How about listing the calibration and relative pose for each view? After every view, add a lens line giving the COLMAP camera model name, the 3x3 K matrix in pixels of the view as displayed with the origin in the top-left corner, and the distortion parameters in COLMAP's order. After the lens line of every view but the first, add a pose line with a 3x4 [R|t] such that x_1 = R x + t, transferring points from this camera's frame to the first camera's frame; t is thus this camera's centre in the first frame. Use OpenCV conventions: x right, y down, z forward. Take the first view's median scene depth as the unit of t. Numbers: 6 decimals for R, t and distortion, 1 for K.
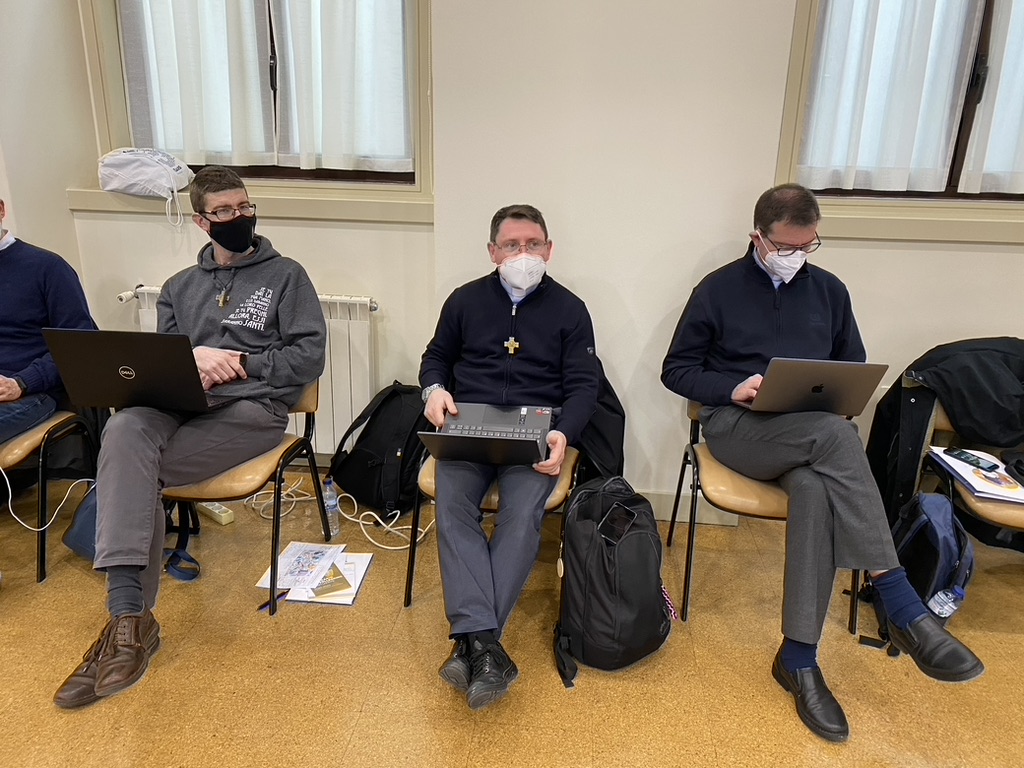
lens RADIAL K [[775.6, 0, 512.0], [0, 775.6, 384.0], [0, 0, 1]] dist [0.213980, -0.264352]
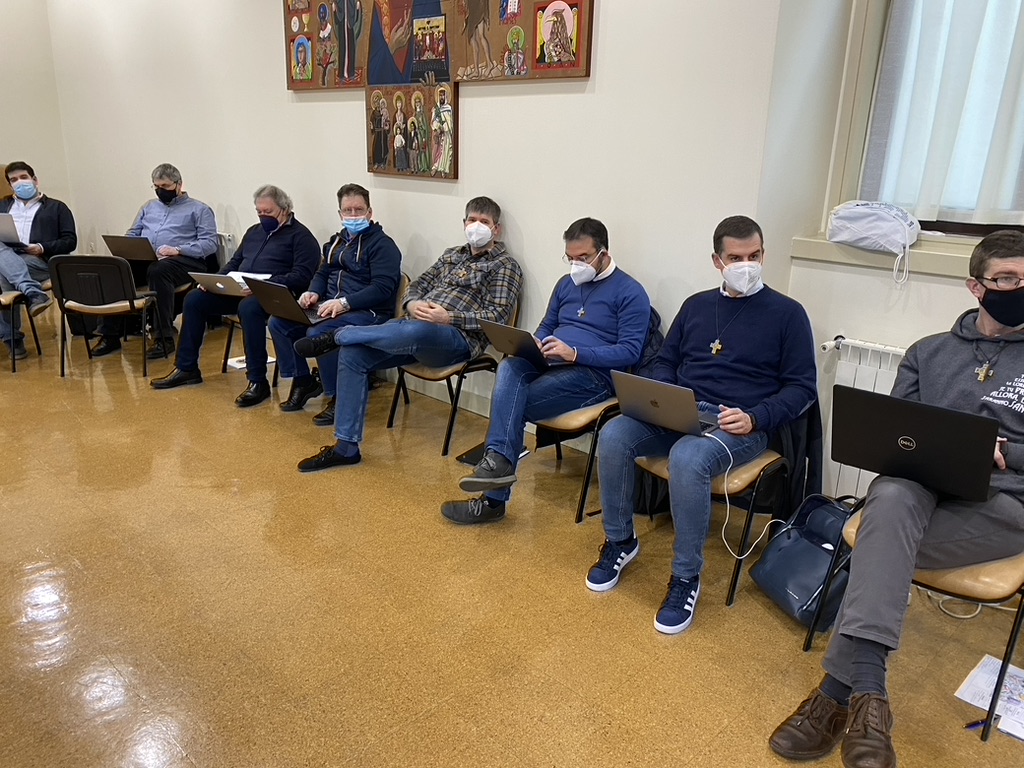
lens RADIAL K [[796.5, 0, 512.0], [0, 796.5, 384.0], [0, 0, 1]] dist [0.002888, 0.007707]
pose [[0.797327, 0.178487, -0.576551, -0.261039], [-0.201139, 0.979244, 0.024991, -0.009762], [0.569045, 0.096040, 0.816679, -0.041805]]
